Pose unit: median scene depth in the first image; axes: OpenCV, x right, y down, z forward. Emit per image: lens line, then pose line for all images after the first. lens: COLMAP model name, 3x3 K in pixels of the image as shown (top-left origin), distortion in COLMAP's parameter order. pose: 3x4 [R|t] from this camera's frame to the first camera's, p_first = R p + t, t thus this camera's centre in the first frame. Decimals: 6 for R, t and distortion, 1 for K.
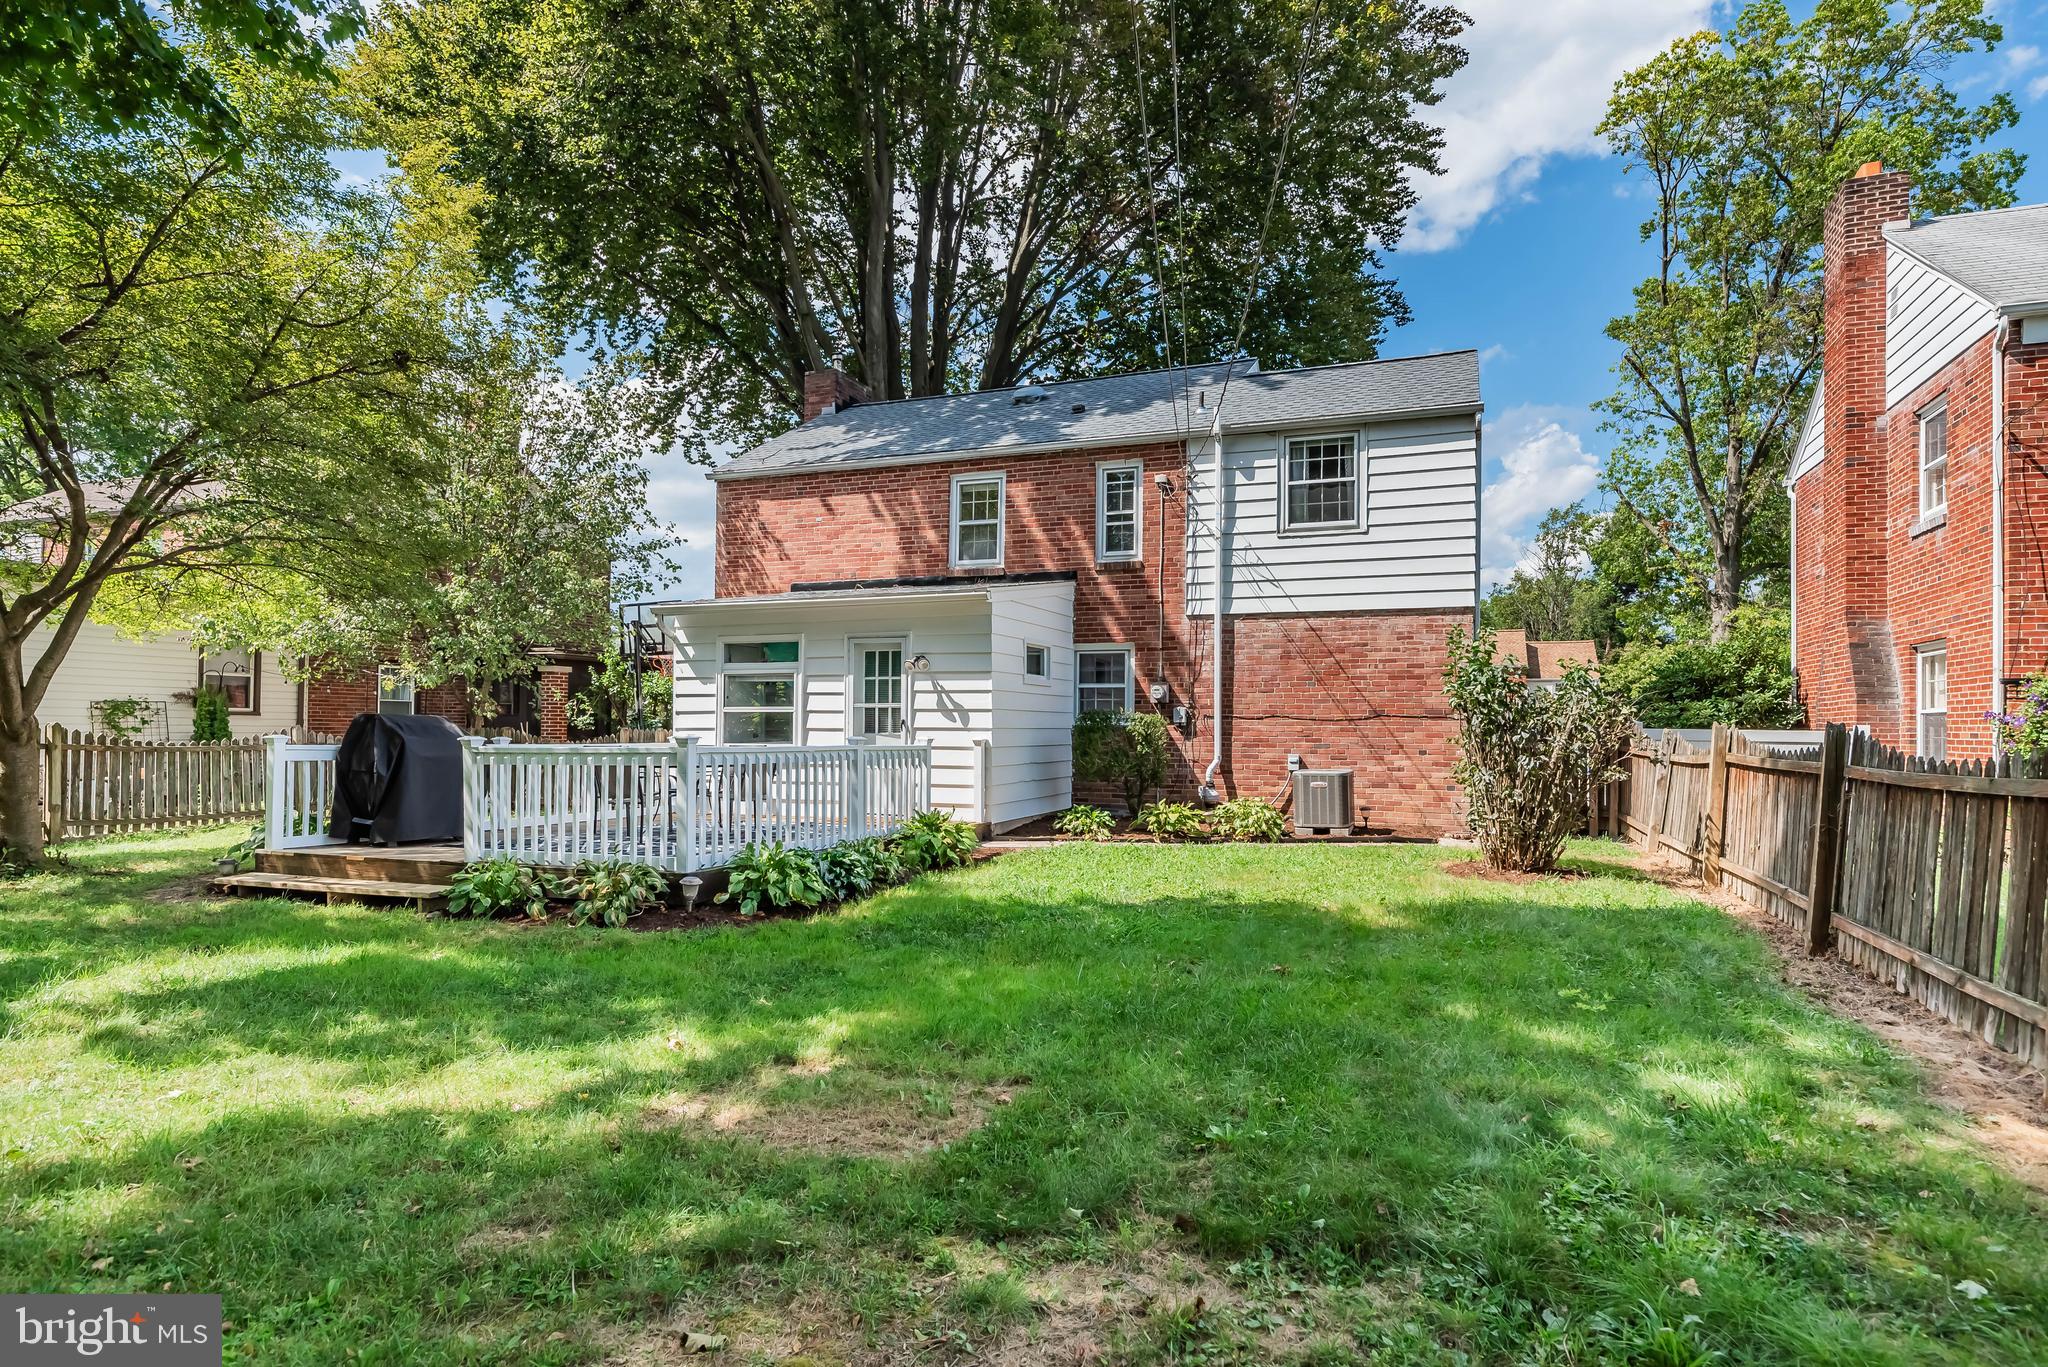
lens RADIAL K [[1094.3, 0, 1113.9], [0, 1094.3, 730.4], [0, 0, 1]] dist [0.003778, -0.003600]
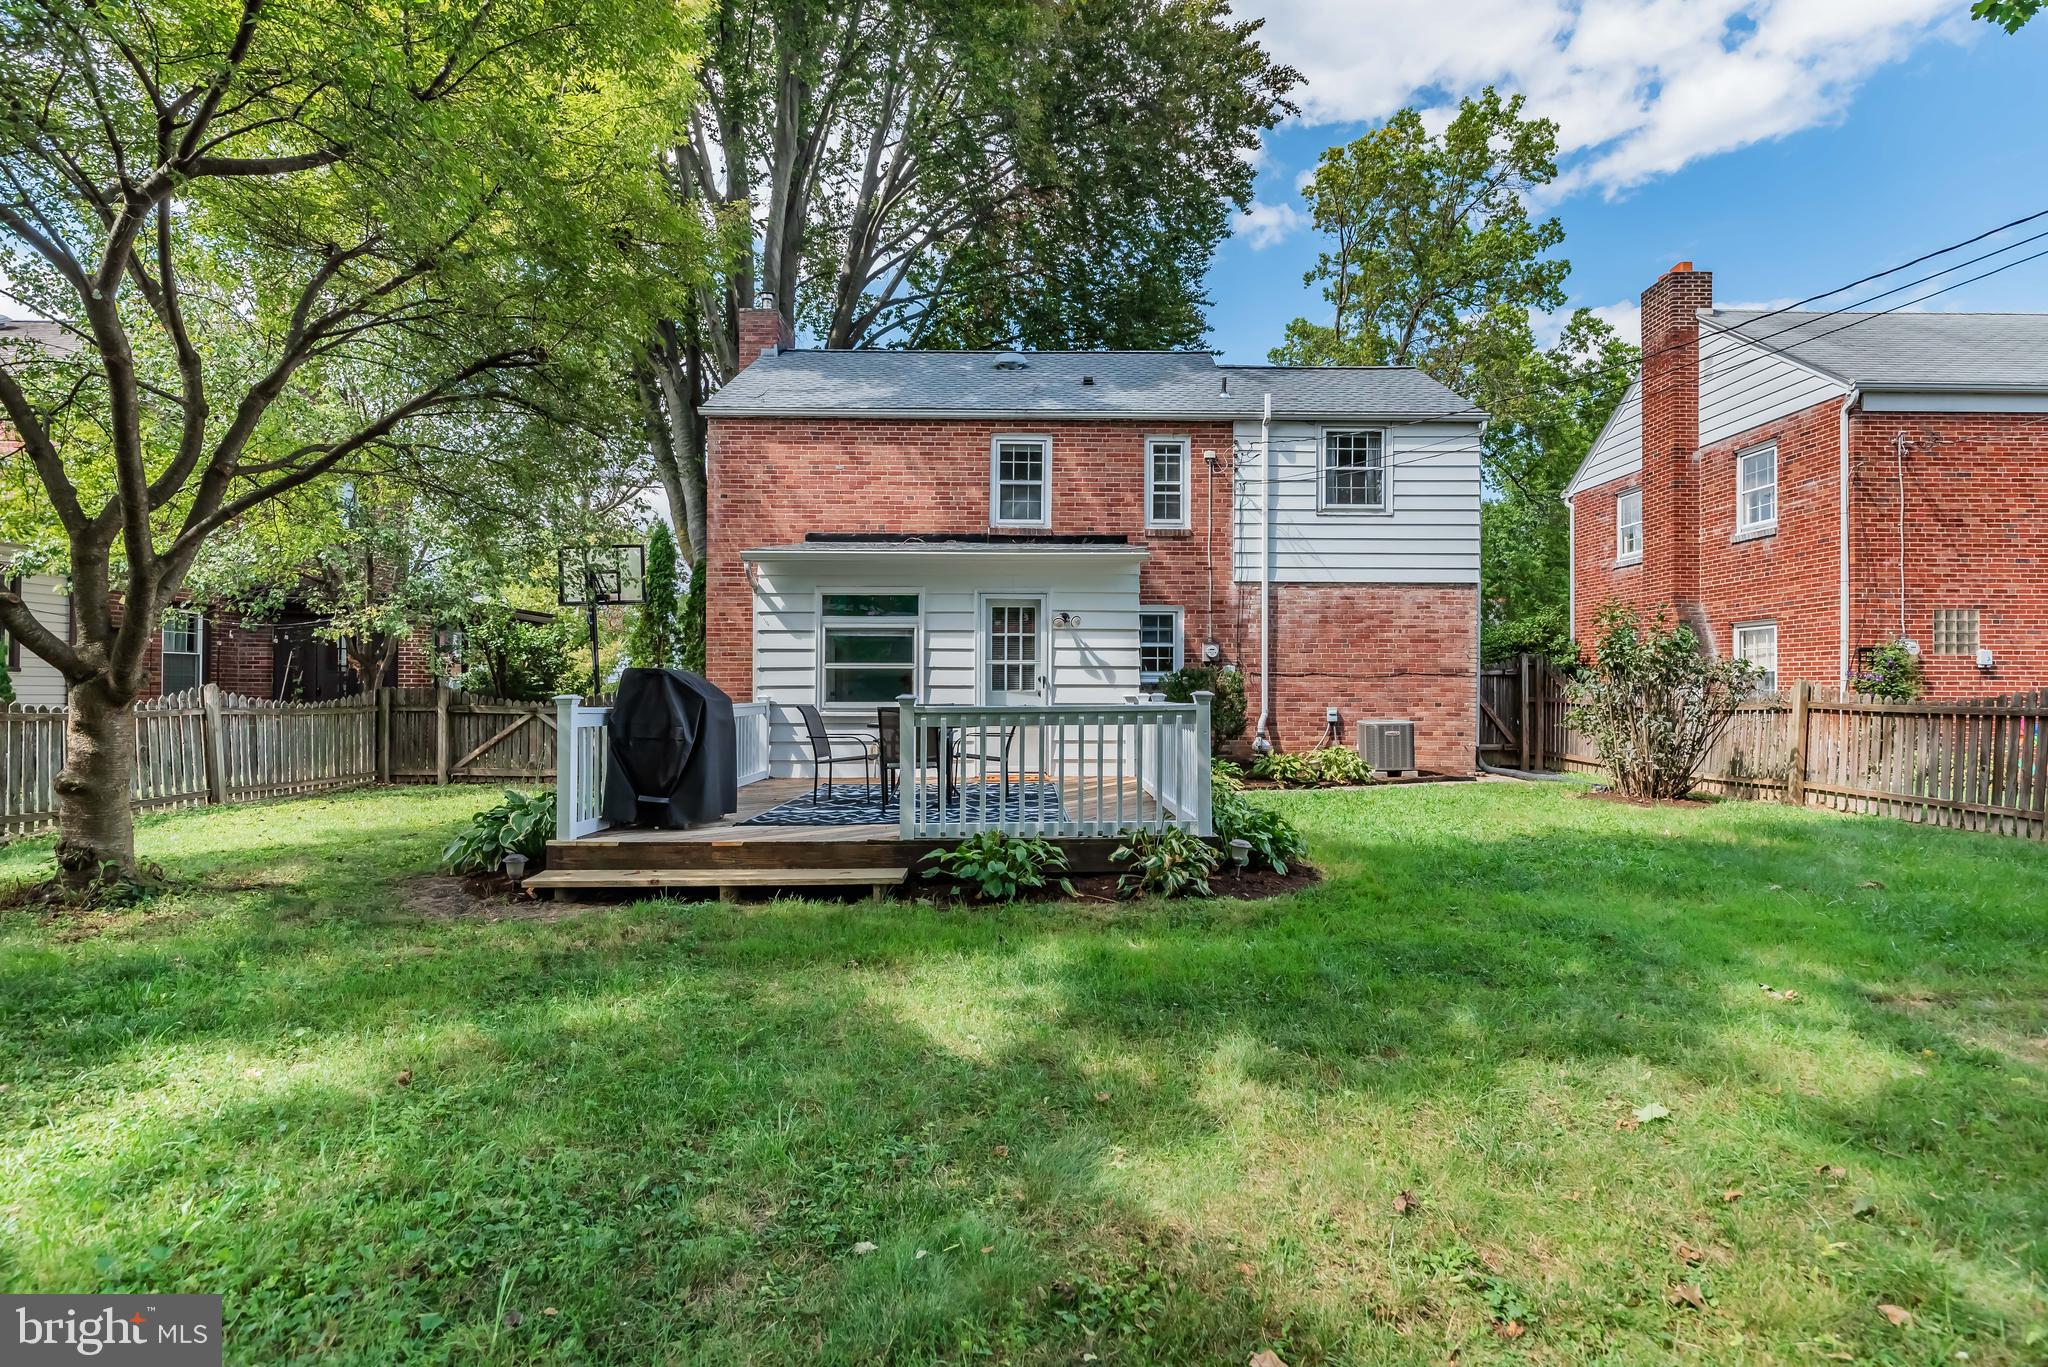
lens RADIAL K [[1004.6, 0, 1032.2], [0, 1004.6, 689.9], [0, 0, 1]] dist [-0.000223, 0.000166]
pose [[0.932614, -0.004080, 0.360854, -0.492134], [0.003324, 0.999991, 0.002717, -0.000091], [-0.360861, -0.001334, 0.932619, 0.138789]]
